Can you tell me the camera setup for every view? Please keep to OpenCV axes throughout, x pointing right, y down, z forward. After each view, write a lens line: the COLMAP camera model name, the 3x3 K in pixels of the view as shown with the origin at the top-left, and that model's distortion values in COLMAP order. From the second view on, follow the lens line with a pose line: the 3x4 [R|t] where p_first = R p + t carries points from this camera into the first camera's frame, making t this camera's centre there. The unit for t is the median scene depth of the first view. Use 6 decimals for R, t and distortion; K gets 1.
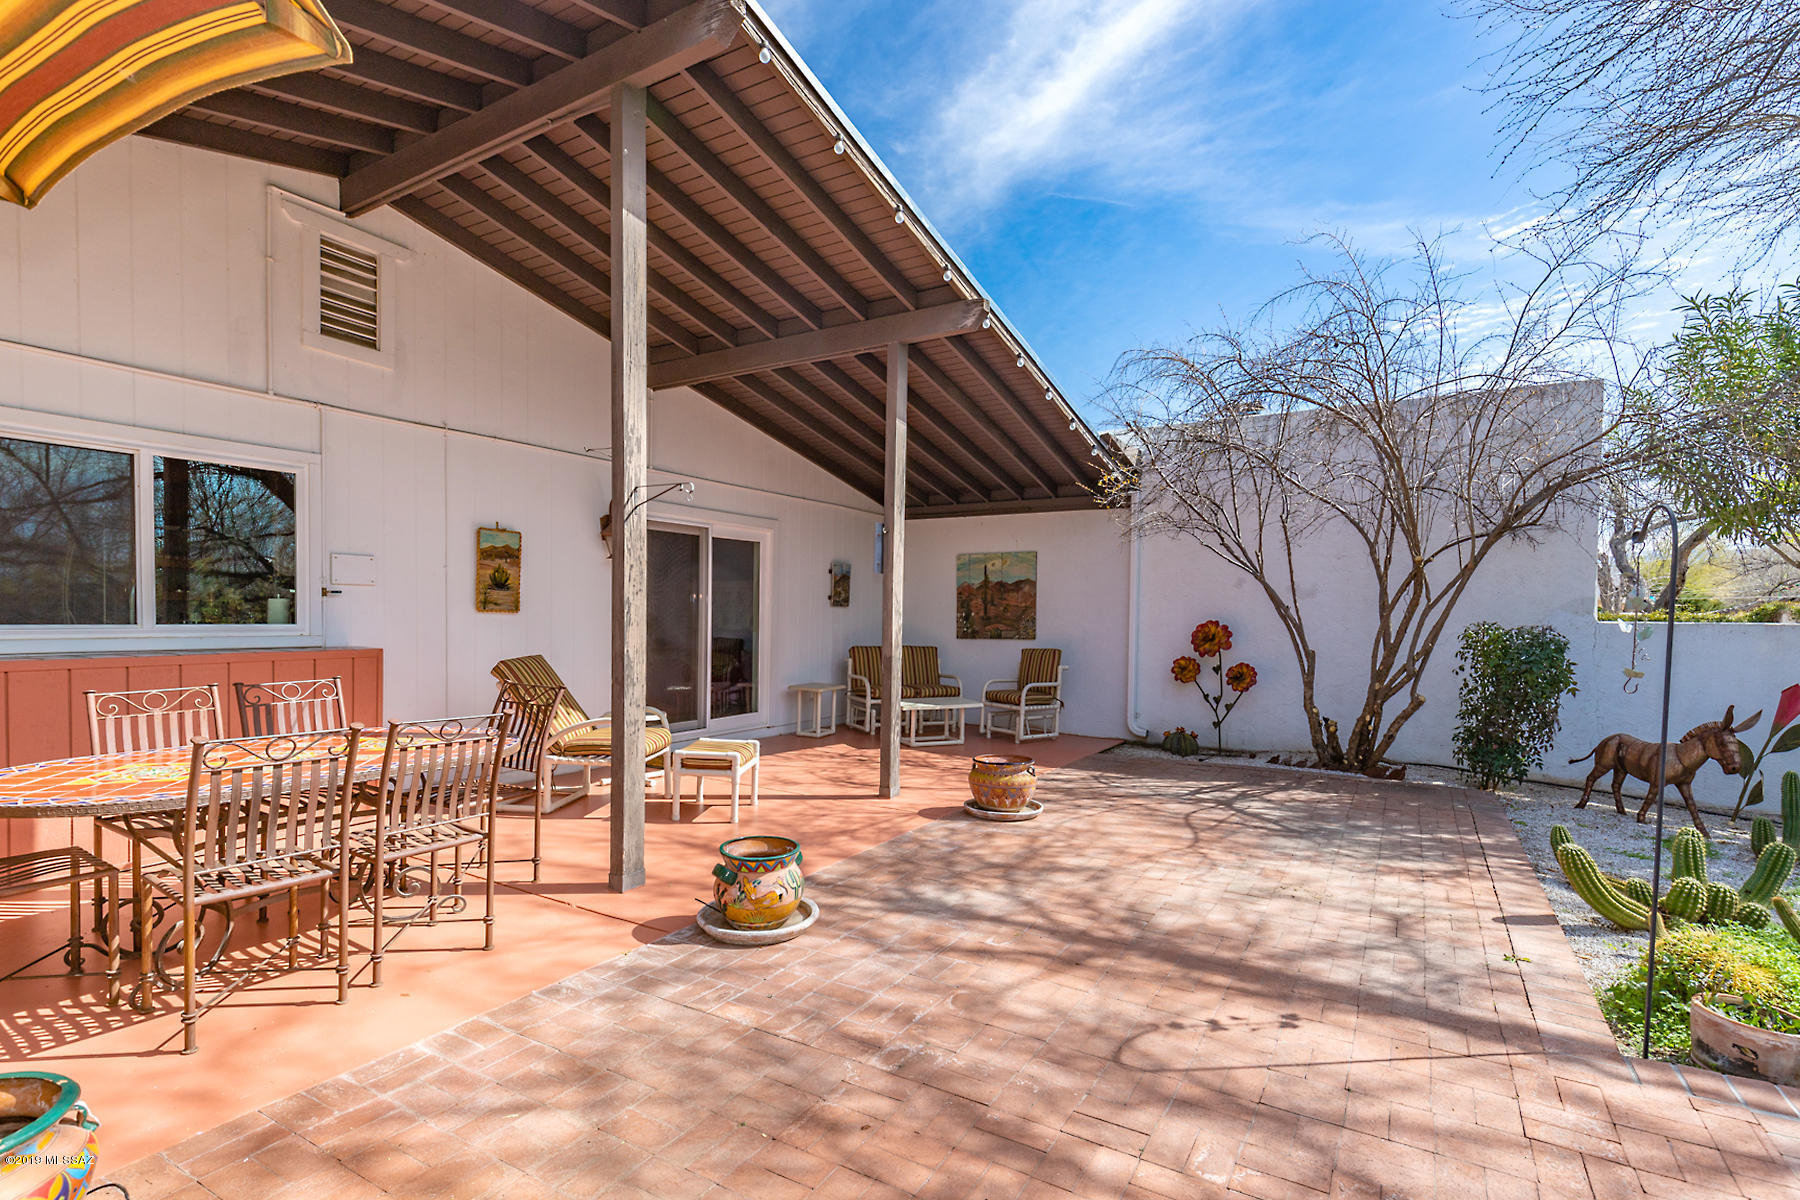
lens RADIAL K [[842.0, 0, 896.1], [0, 842.0, 639.1], [0, 0, 1]] dist [0.013146, -0.002574]
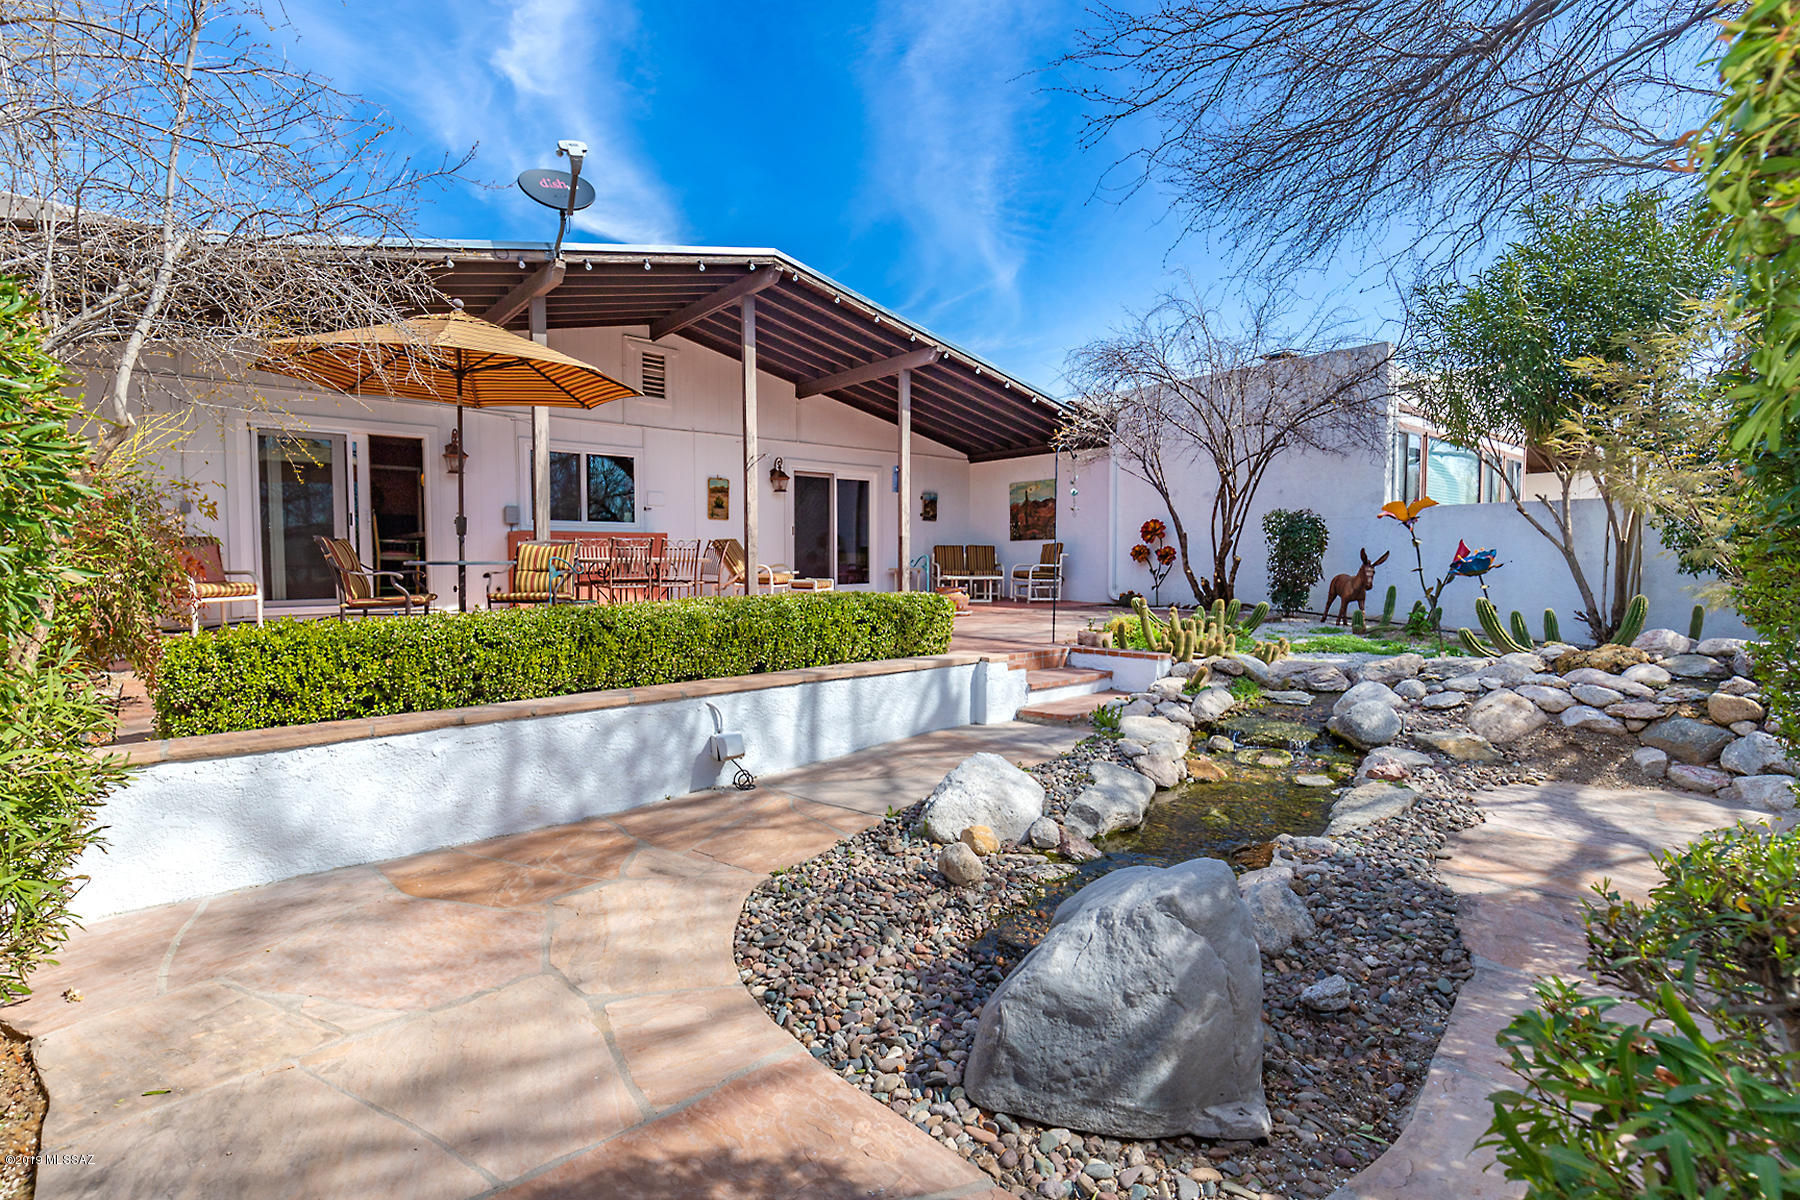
lens RADIAL K [[842.0, 0, 885.4], [0, 842.0, 601.0], [0, 0, 1]] dist [0.013146, -0.002574]
pose [[0.946509, 0.000326, -0.322676, 0.572746], [0.004585, 0.999885, 0.014459, 0.139439], [0.322644, -0.015165, 0.946399, -0.805602]]
